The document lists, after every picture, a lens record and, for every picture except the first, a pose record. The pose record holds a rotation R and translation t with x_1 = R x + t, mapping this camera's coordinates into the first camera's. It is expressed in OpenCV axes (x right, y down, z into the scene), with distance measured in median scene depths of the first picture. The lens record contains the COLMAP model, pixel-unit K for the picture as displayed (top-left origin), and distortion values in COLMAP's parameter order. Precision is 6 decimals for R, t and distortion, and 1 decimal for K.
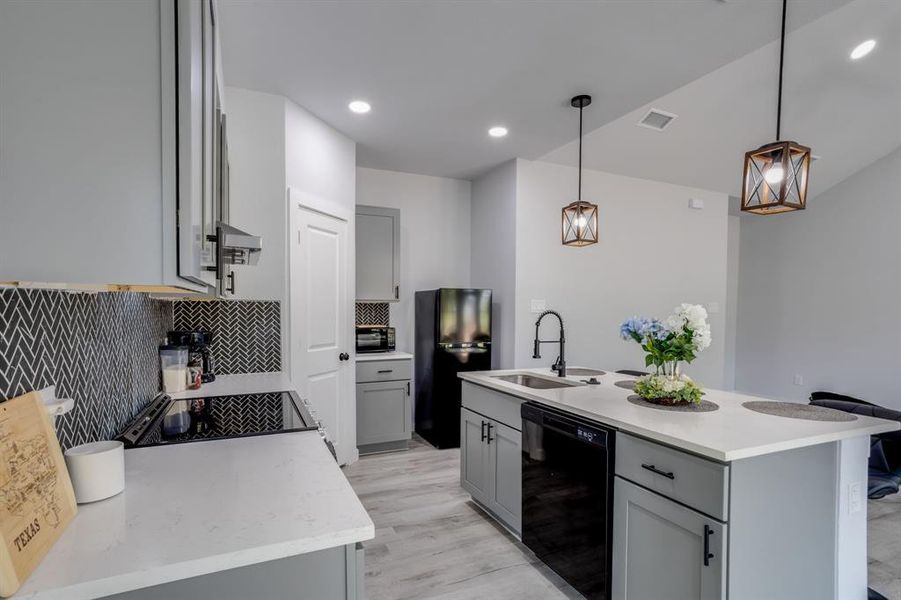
lens RADIAL K [[441.9, 0, 437.2], [0, 441.9, 300.3], [0, 0, 1]] dist [-0.041840, 0.030676]
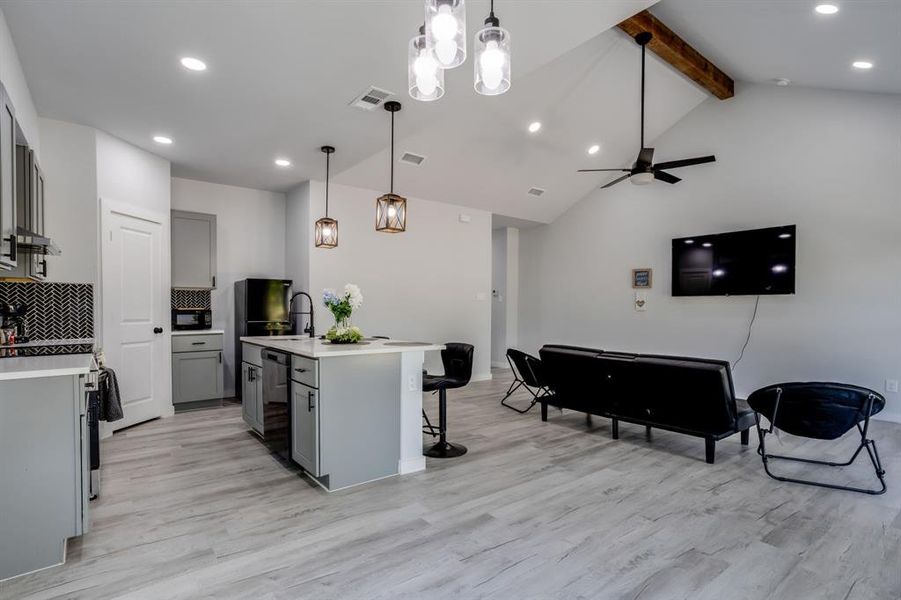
lens RADIAL K [[441.9, 0, 437.2], [0, 441.9, 300.3], [0, 0, 1]] dist [-0.041840, 0.030676]
pose [[0.970592, 0.001592, 0.240725, 0.320710], [-0.002130, 0.999996, 0.001977, 0.044184], [-0.240721, -0.002431, 0.970591, -0.497656]]
